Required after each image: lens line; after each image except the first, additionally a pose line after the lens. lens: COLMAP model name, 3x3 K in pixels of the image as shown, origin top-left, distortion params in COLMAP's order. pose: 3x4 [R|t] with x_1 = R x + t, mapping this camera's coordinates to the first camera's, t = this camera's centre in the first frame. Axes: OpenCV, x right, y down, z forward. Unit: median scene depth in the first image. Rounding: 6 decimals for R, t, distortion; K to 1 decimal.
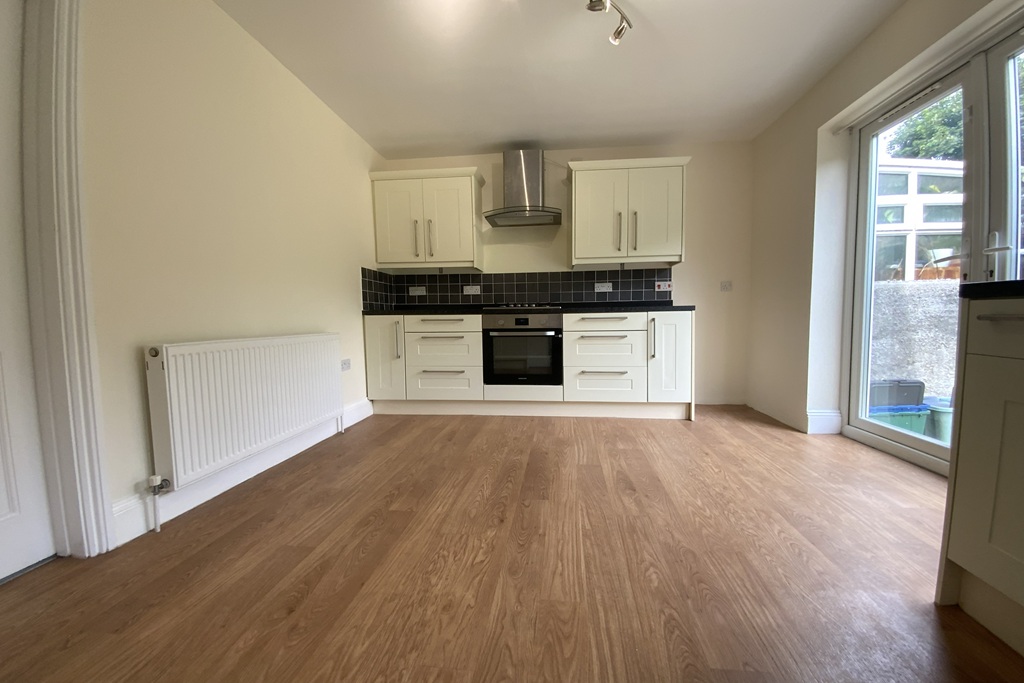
lens RADIAL K [[414.9, 0, 520.5], [0, 414.9, 347.0], [0, 0, 1]] dist [0.017964, -0.019045]
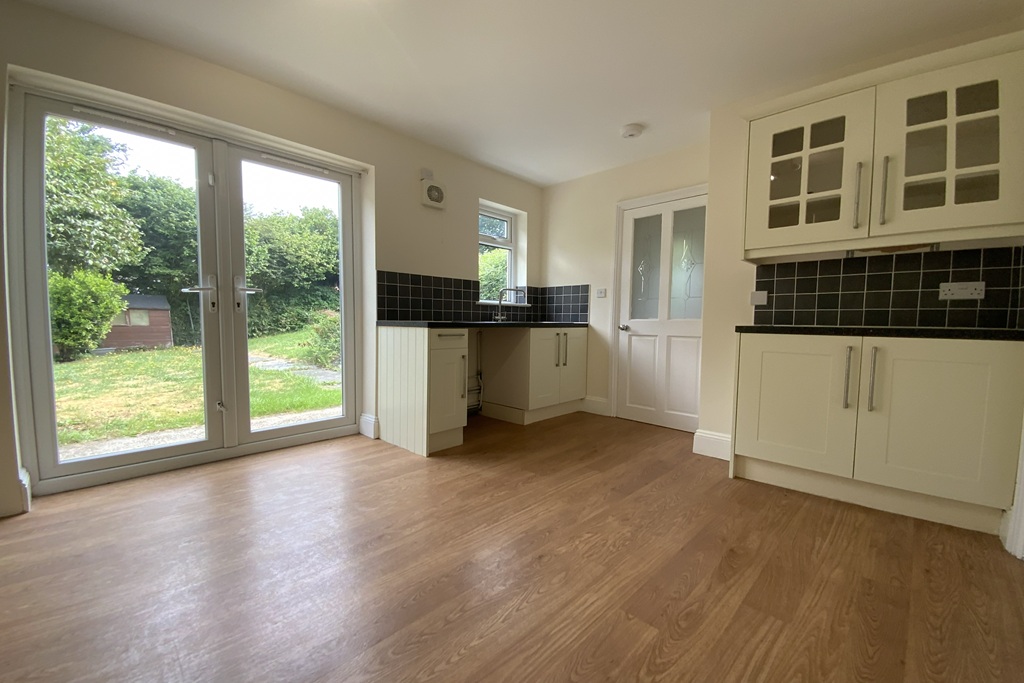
lens RADIAL K [[421.3, 0, 512.0], [0, 421.3, 341.5], [0, 0, 1]] dist [0.022058, -0.020071]
pose [[-0.787576, -0.027476, 0.615604, -0.501363], [0.042114, 0.994270, 0.098256, -0.148393], [-0.614776, 0.103309, -0.781906, 1.520070]]
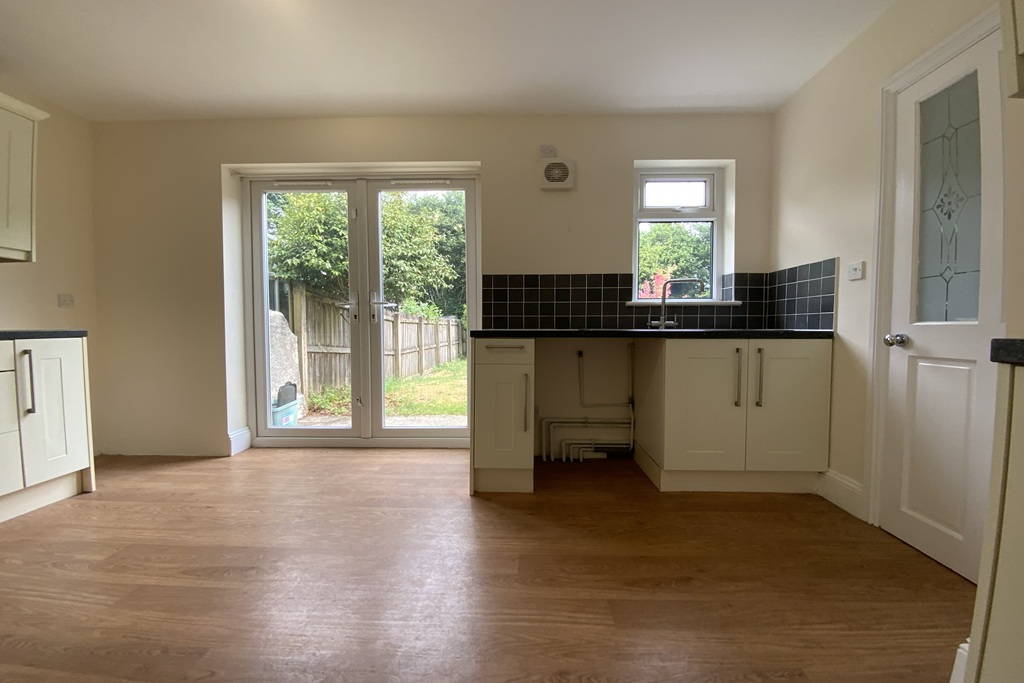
lens RADIAL K [[418.7, 0, 506.1], [0, 418.7, 339.3], [0, 0, 1]] dist [0.022287, -0.019173]
pose [[-0.056000, -0.017381, 0.998280, -0.565260], [0.071165, 0.997236, 0.021354, -0.078676], [-0.995891, 0.072238, -0.054608, 0.535547]]
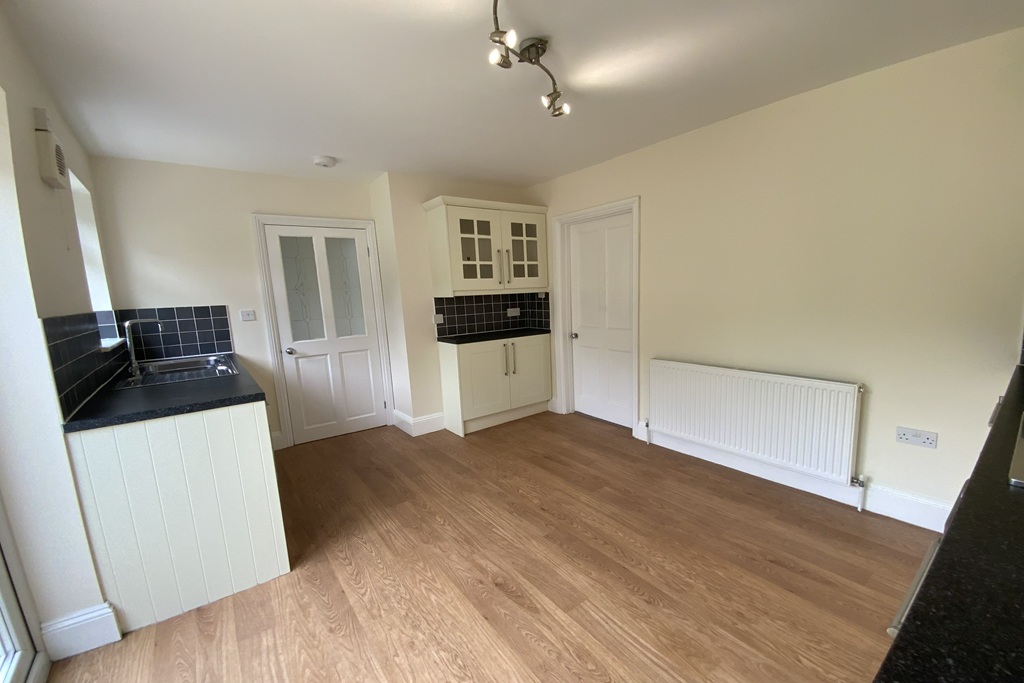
lens RADIAL K [[414.9, 0, 520.5], [0, 414.9, 347.0], [0, 0, 1]] dist [0.017964, -0.019045]
pose [[-0.722838, 0.132666, -0.678163, 0.827685], [-0.006899, 0.979963, 0.199059, -0.393331], [0.690983, 0.148566, -0.707439, 1.665927]]
